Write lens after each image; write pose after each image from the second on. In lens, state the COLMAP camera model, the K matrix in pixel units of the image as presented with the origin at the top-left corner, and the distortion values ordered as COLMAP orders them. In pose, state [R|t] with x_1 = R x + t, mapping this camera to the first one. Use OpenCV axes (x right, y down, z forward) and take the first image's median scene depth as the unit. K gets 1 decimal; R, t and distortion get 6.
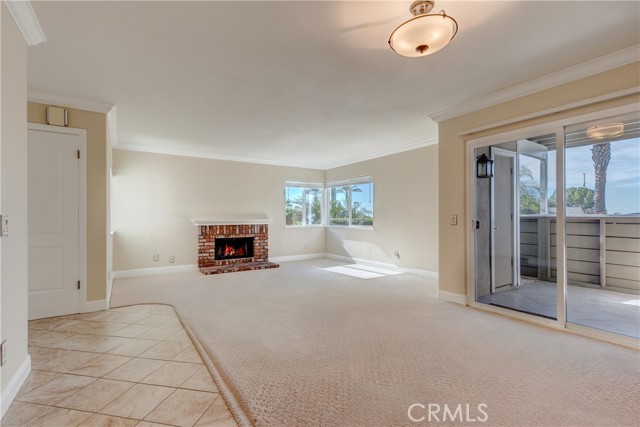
lens RADIAL K [[294.1, 0, 314.5], [0, 294.1, 214.5], [0, 0, 1]] dist [0.001670, 0.000691]
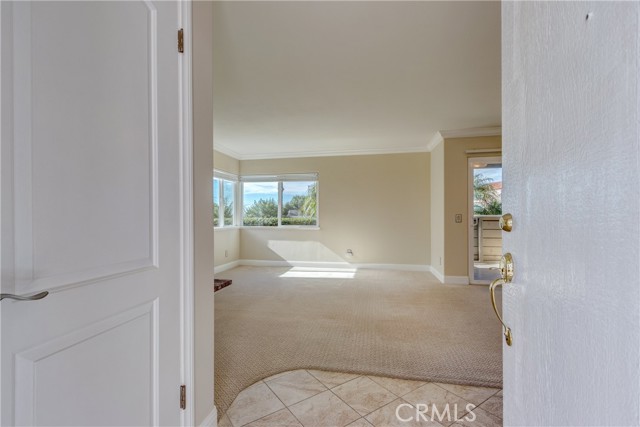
lens RADIAL K [[294.1, 0, 322.1], [0, 294.1, 210.9], [0, 0, 1]] dist [0.001670, 0.000691]
pose [[0.696725, 0.007390, 0.717300, -0.529673], [-0.002496, 0.999966, -0.007877, -0.001146], [-0.717334, 0.003698, 0.696720, 0.337519]]
